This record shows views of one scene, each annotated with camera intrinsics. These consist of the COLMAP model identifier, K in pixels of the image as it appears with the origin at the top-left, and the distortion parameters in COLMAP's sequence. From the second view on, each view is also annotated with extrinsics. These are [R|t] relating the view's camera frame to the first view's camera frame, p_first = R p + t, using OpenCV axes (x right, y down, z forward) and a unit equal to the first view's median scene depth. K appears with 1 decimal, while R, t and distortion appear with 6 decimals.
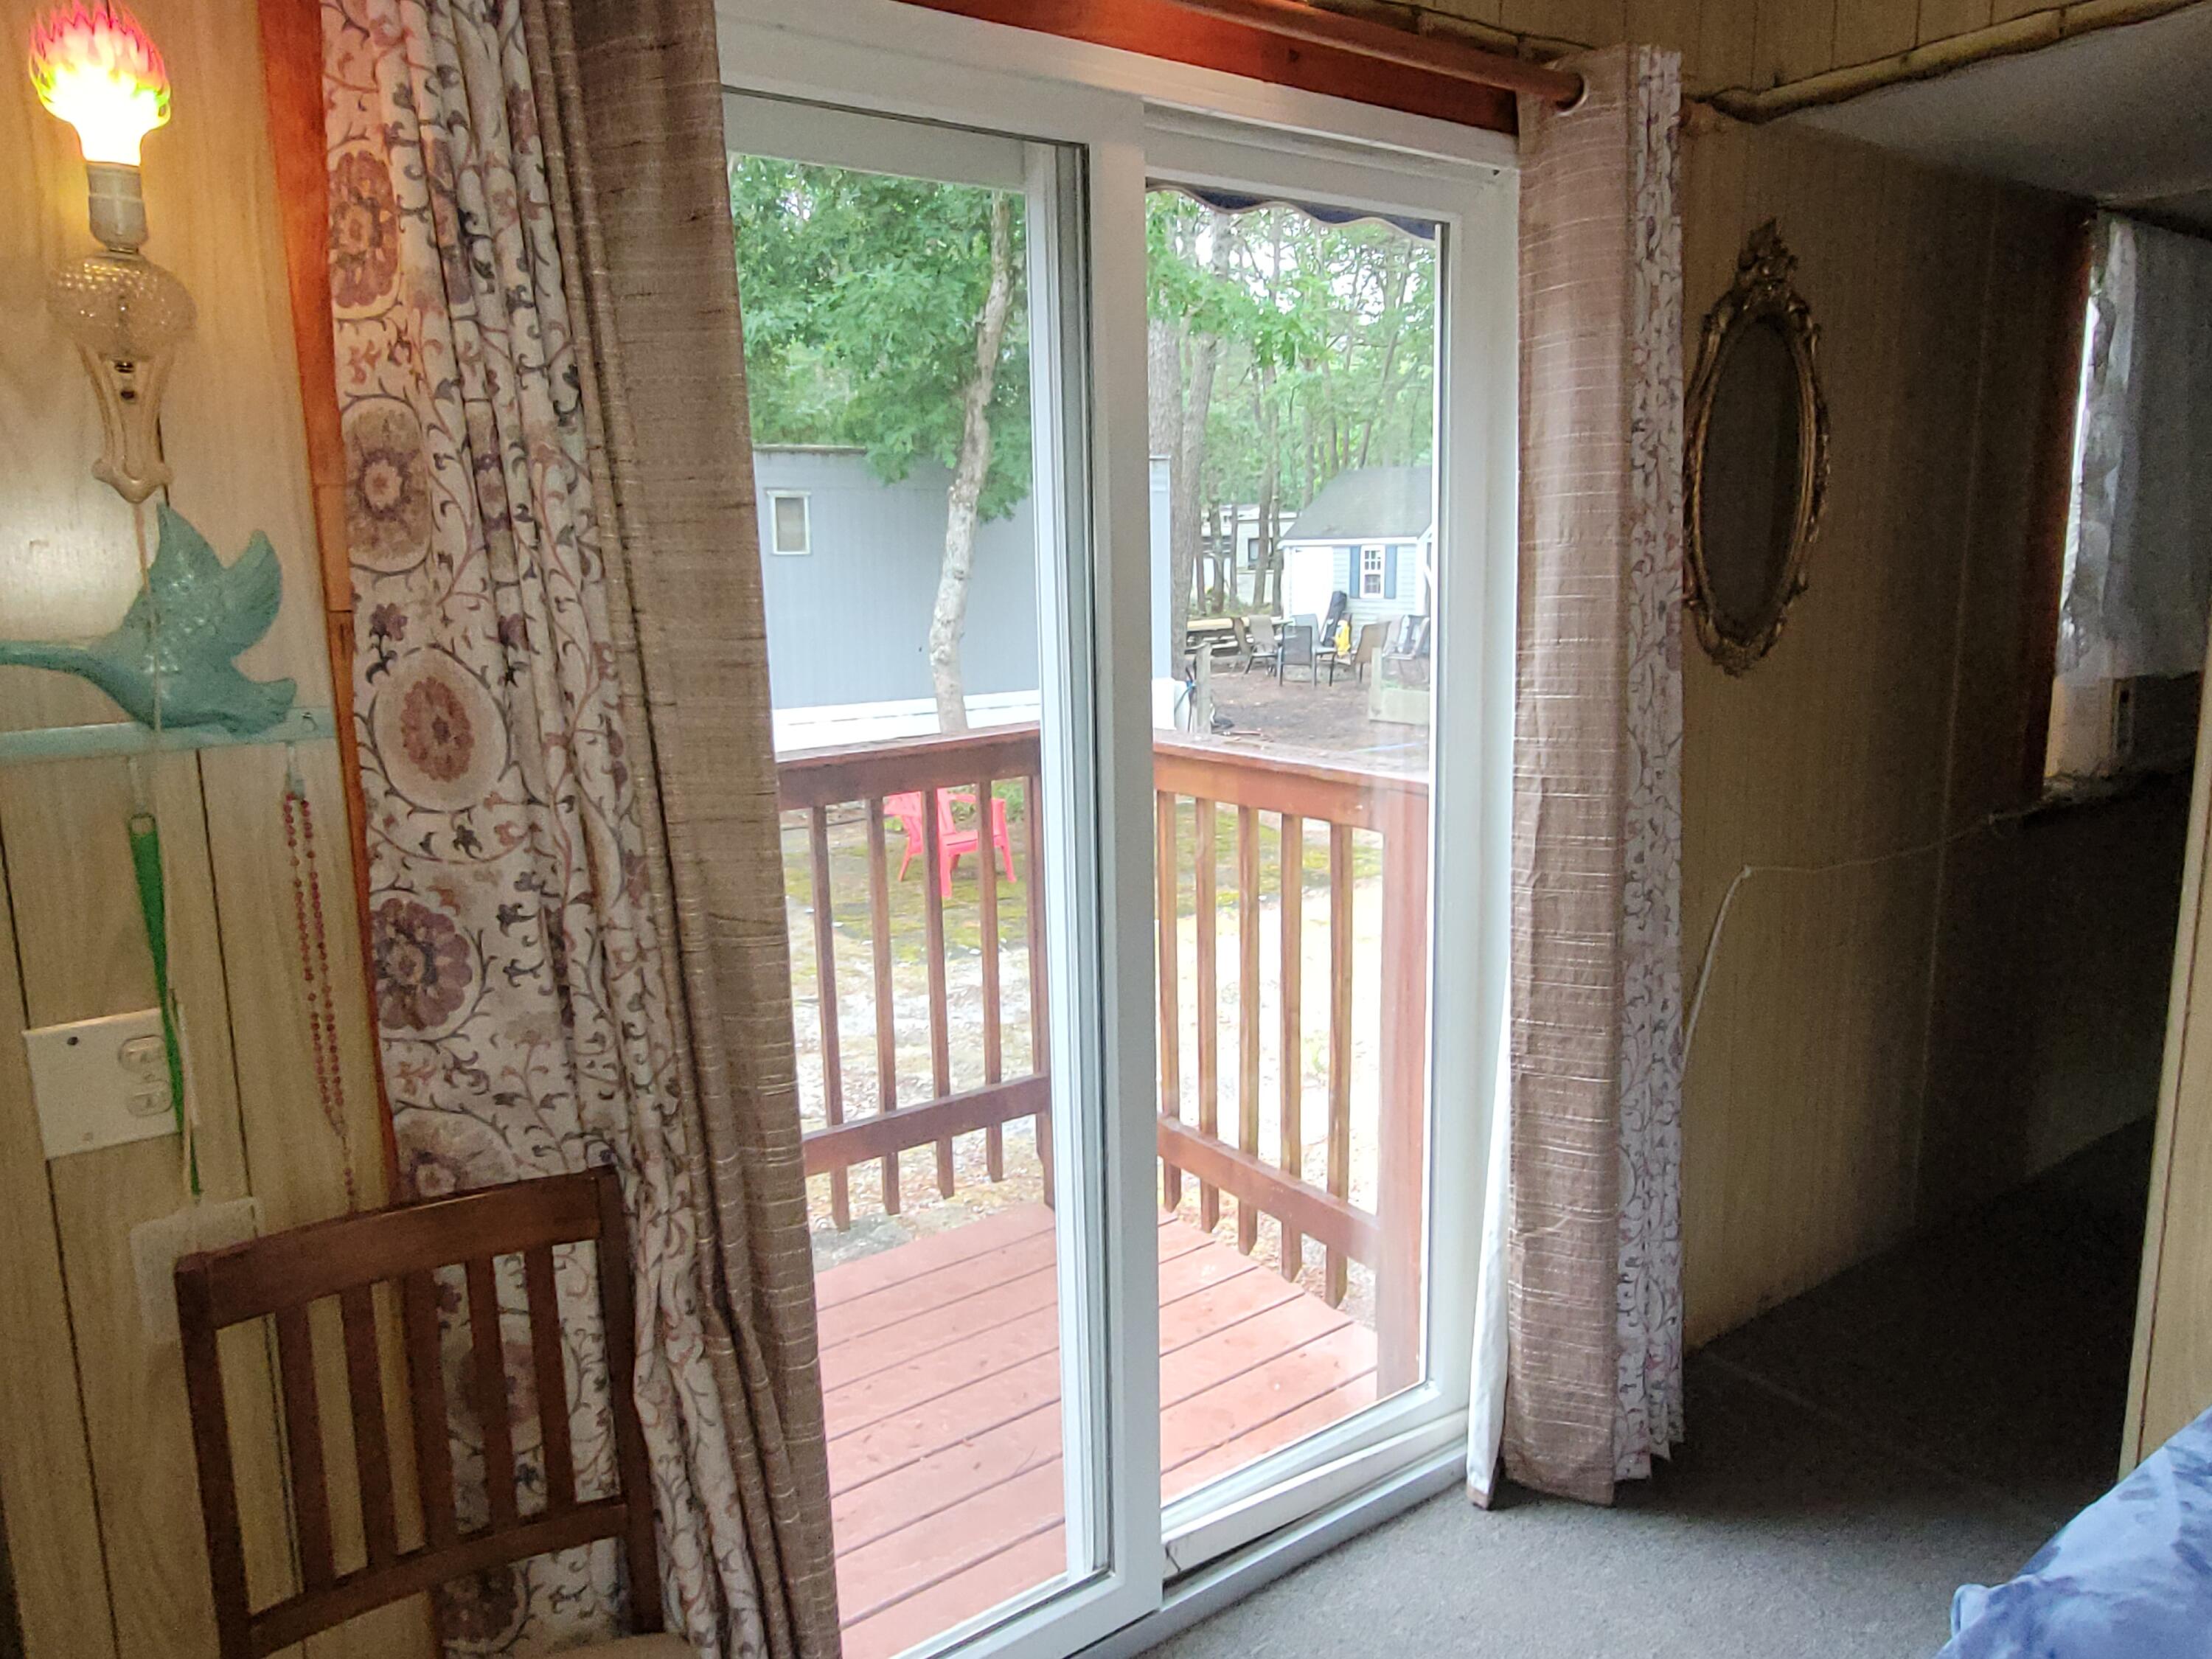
lens RADIAL K [[1475.2, 0, 1107.6], [0, 1475.2, 794.3], [0, 0, 1]] dist [-0.002768, 0.011850]
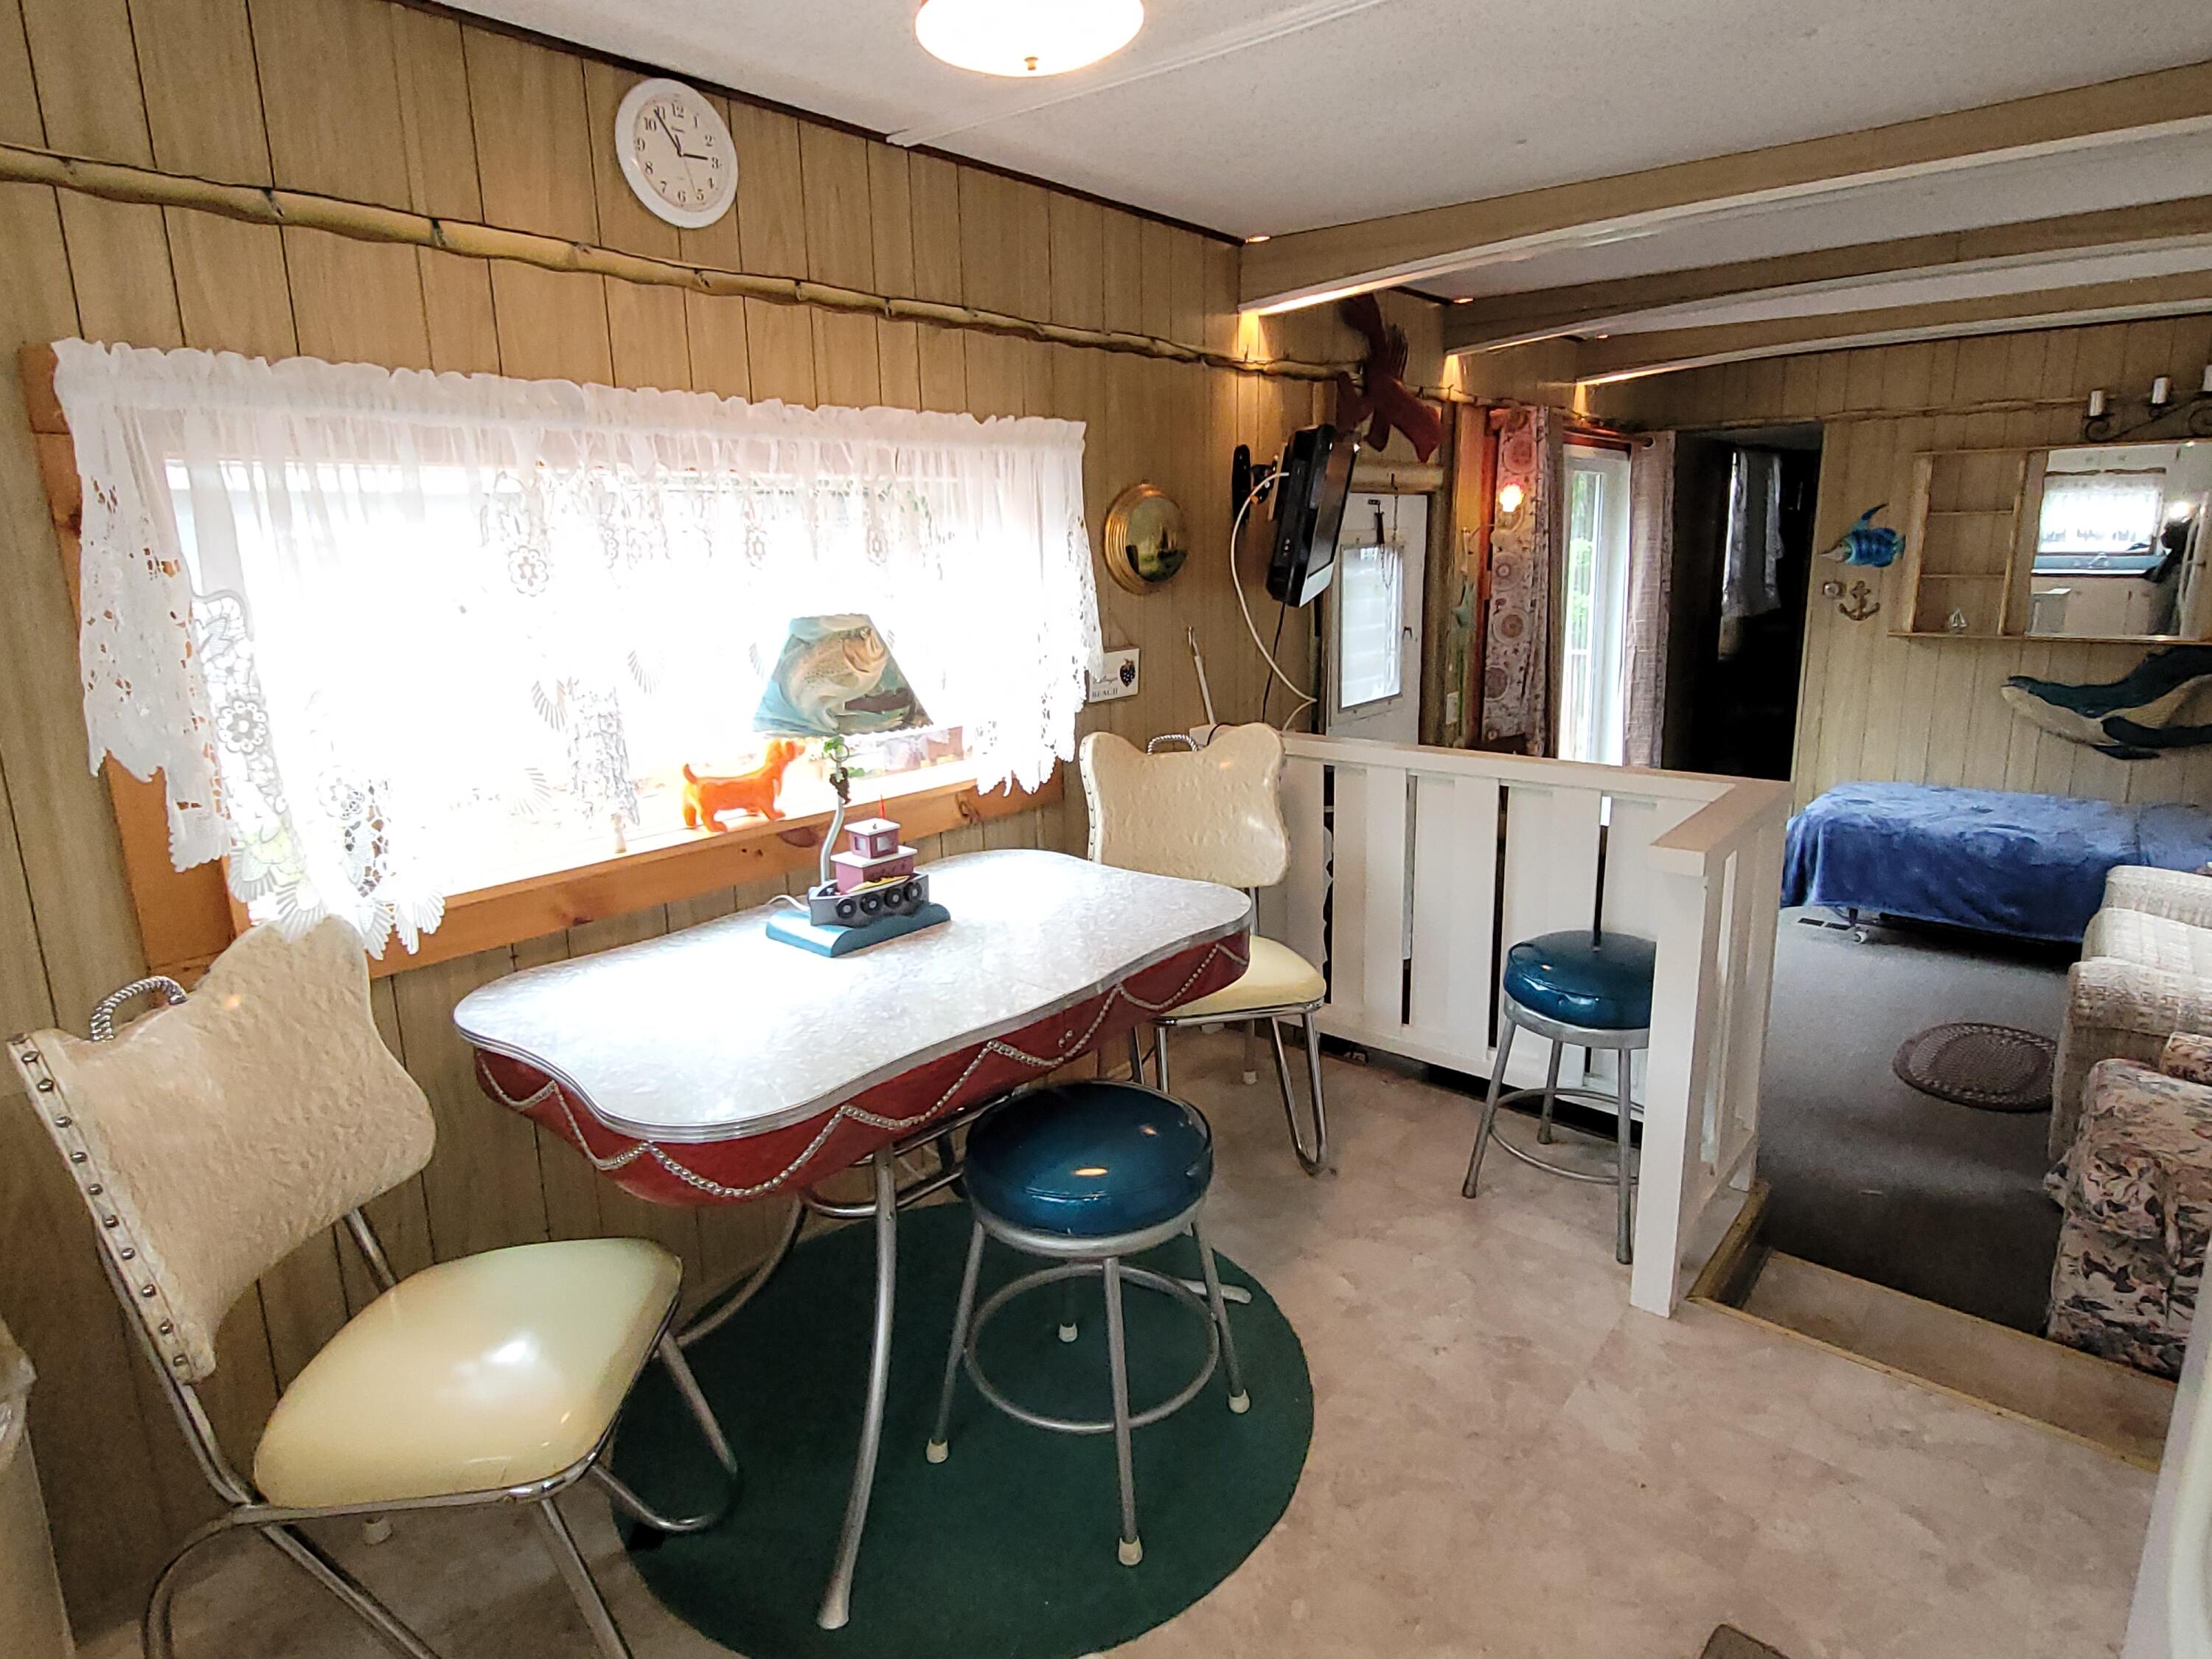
lens RADIAL K [[1219.3, 0, 1112.3], [0, 1219.3, 804.6], [0, 0, 1]] dist [0.004684, -0.002958]
pose [[0.967293, -0.063013, 0.245710, -1.603743], [0.053403, 0.997532, 0.045589, 0.163318], [-0.247976, -0.030977, 0.968271, -1.426662]]
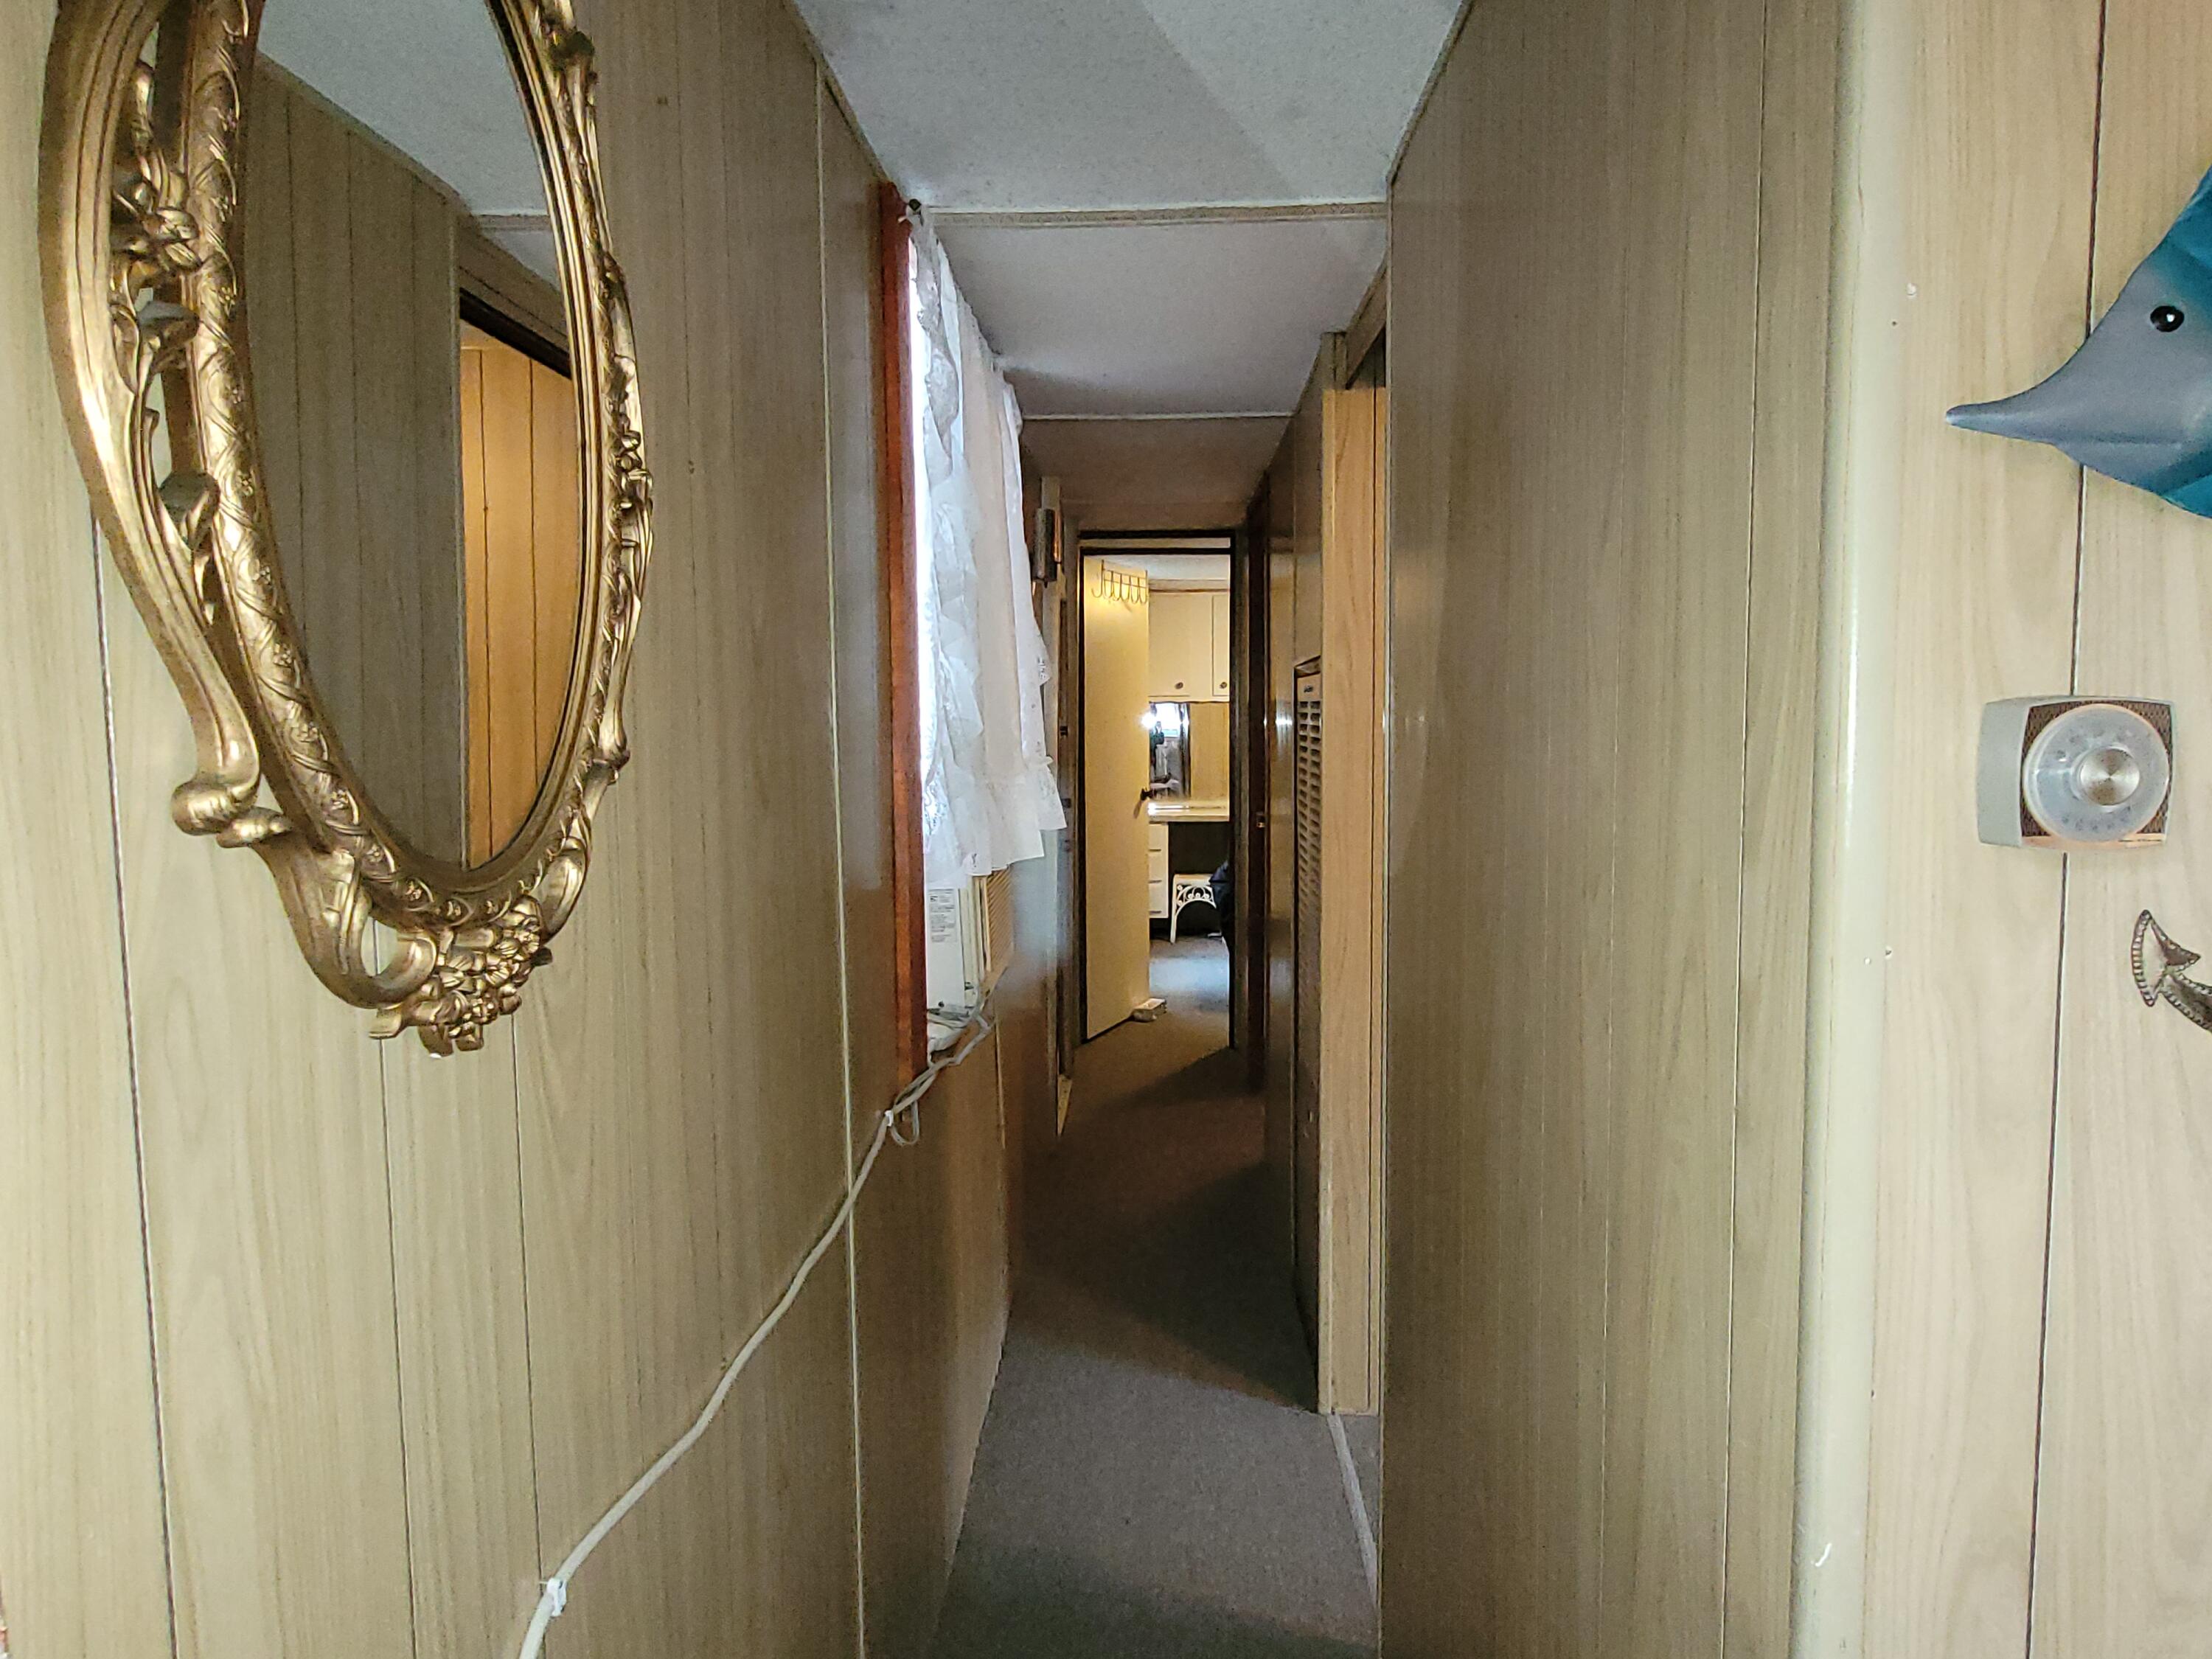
lens RADIAL K [[1219.3, 0, 1112.3], [0, 1219.3, 804.6], [0, 0, 1]] dist [0.004684, -0.002958]
pose [[0.603659, -0.053405, 0.795452, 0.352152], [0.139688, 0.989404, -0.039581, -0.115863], [-0.784909, 0.135008, 0.604723, 0.838512]]
